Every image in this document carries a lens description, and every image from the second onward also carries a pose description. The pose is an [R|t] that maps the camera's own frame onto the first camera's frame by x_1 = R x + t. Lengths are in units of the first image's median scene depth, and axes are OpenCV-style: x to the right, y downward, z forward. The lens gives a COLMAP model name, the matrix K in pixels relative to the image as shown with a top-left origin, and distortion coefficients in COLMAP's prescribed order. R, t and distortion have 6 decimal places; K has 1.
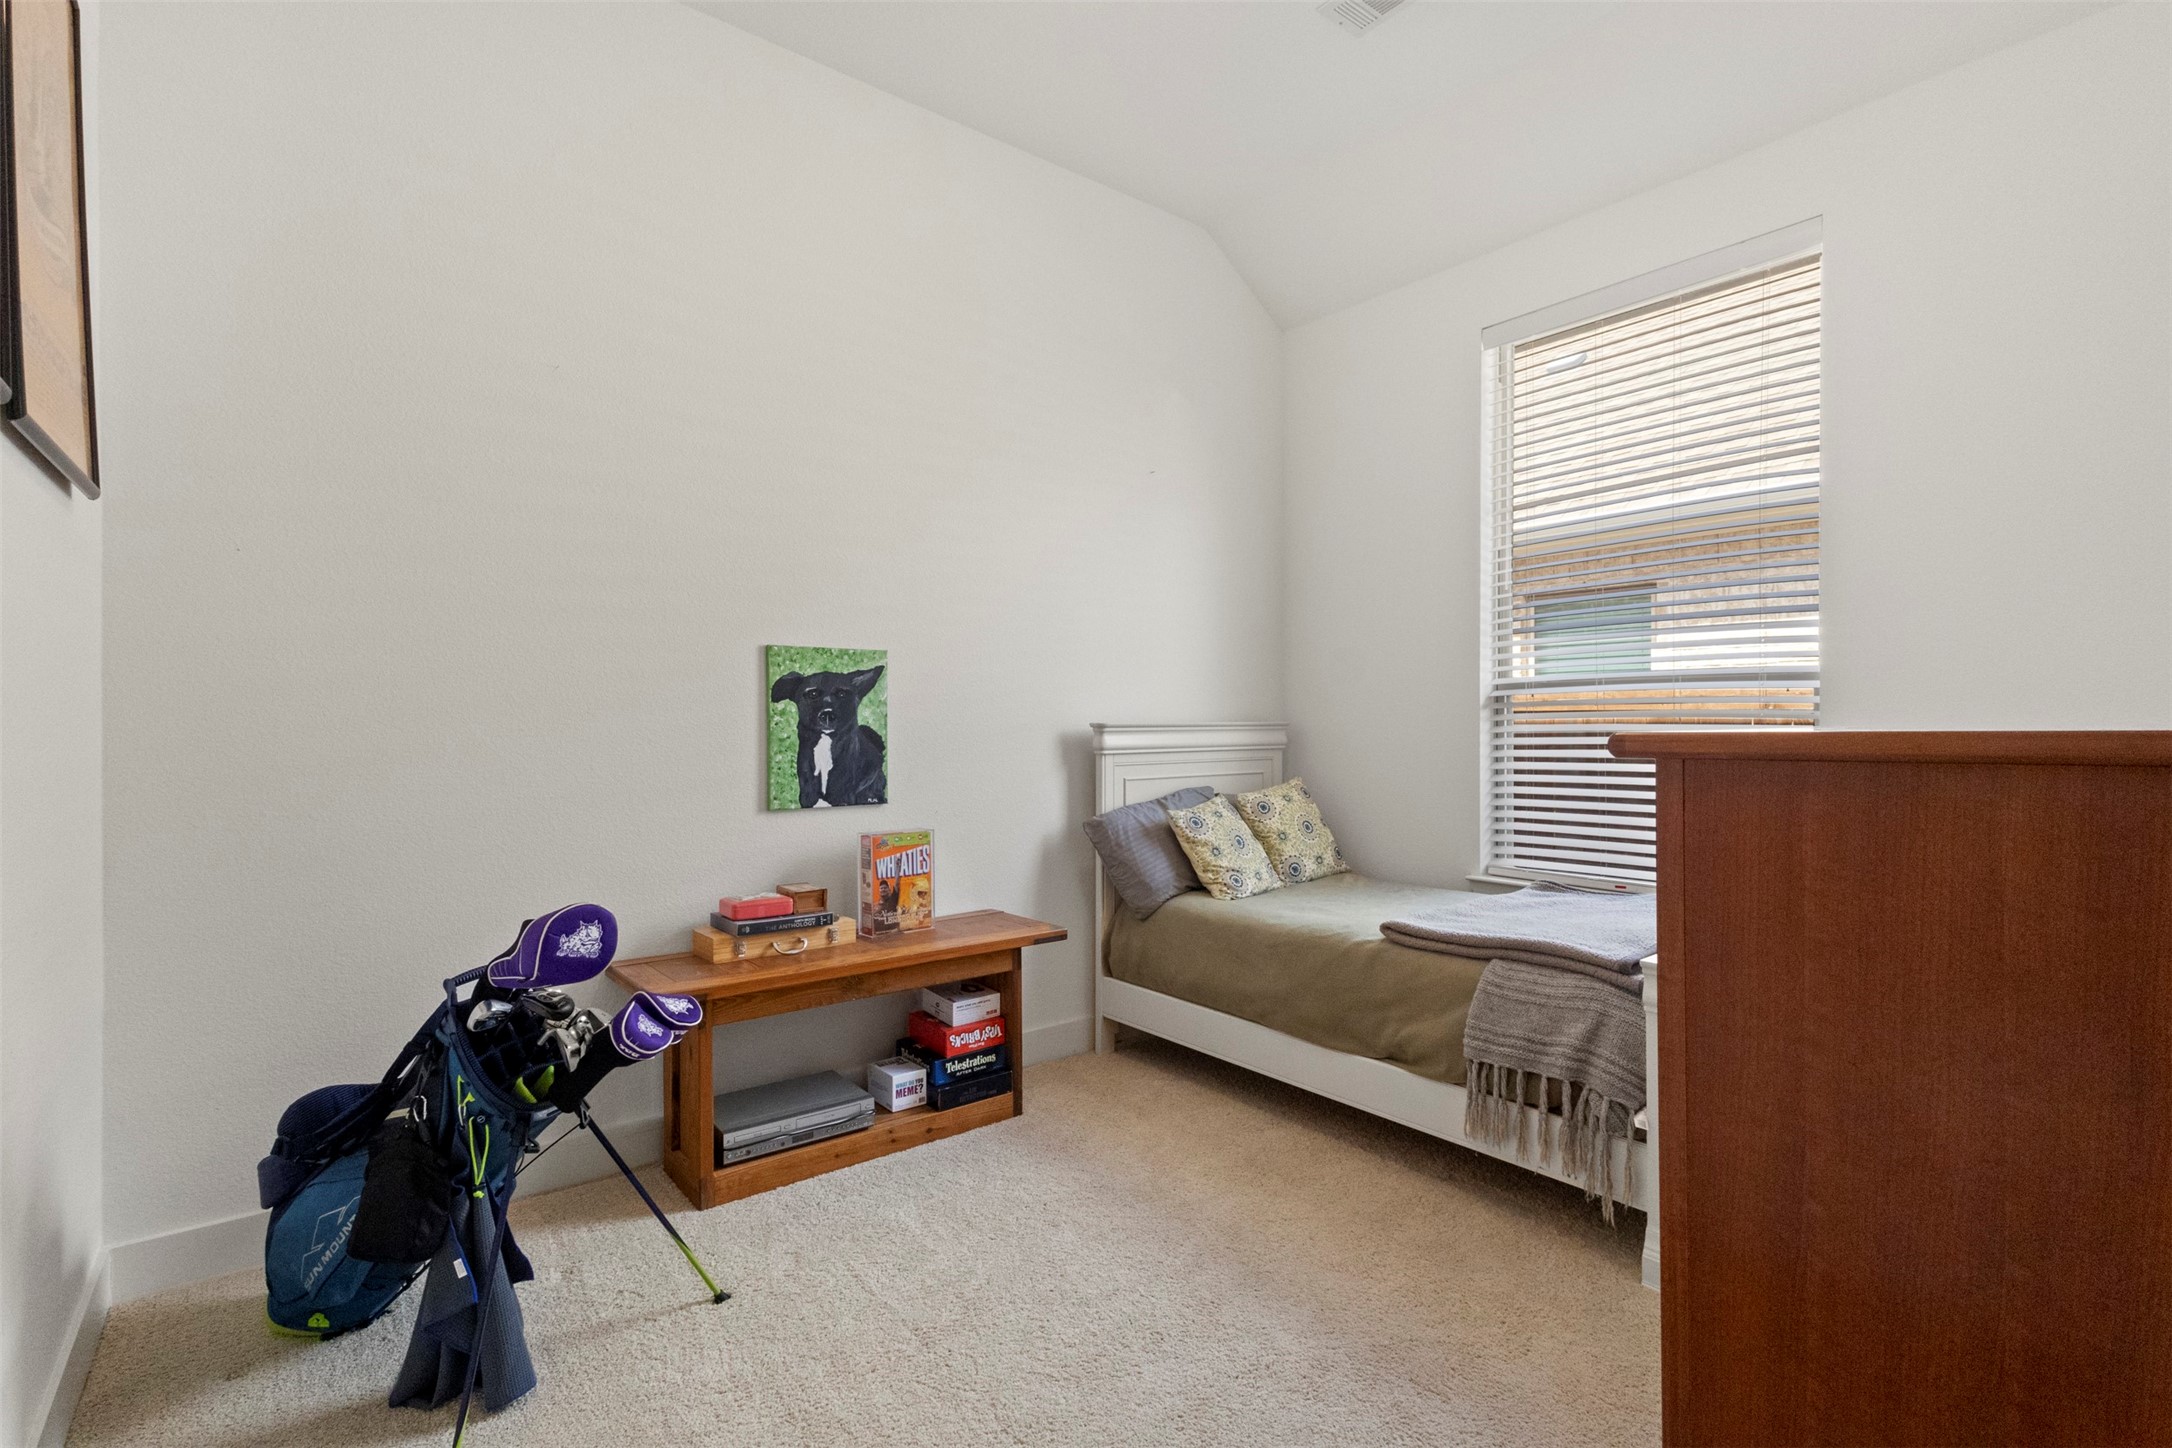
lens RADIAL K [[1006.2, 0, 1084.6], [0, 1006.2, 728.2], [0, 0, 1]] dist [0.005825, 0.001662]
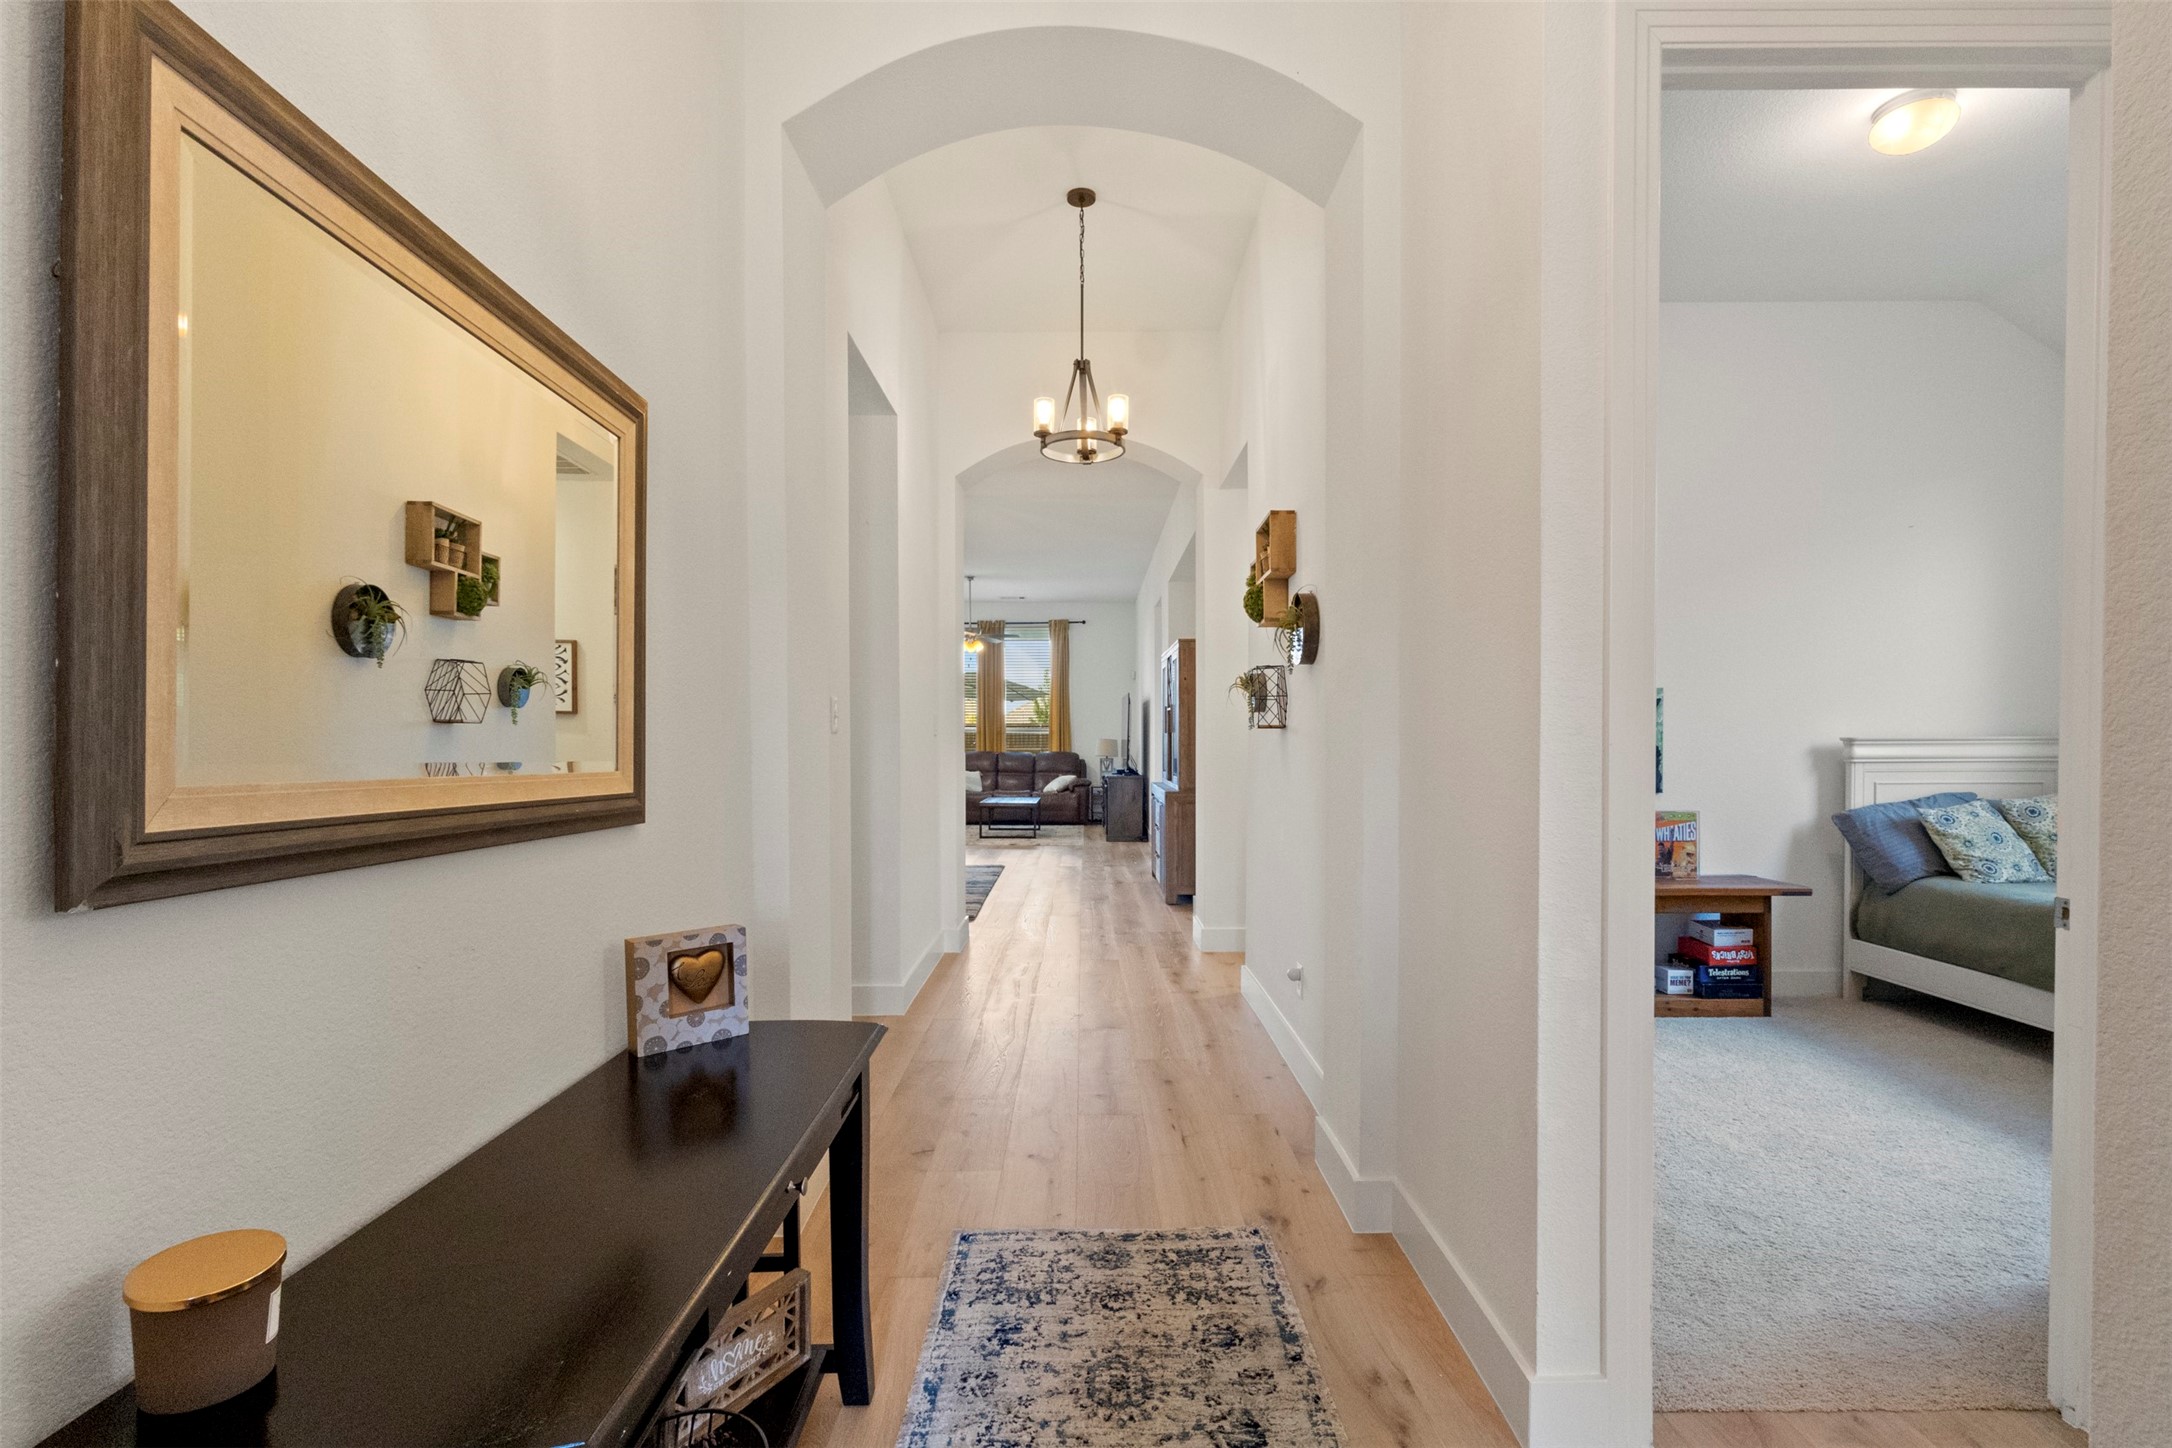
lens RADIAL K [[1006.2, 0, 1093.7], [0, 1006.2, 756.7], [0, 0, 1]] dist [0.005825, 0.001662]
pose [[0.786576, 0.010435, -0.617405, 0.054074], [-0.001627, 0.999889, 0.014826, 0.001516], [0.617491, -0.010657, 0.786505, -0.613923]]
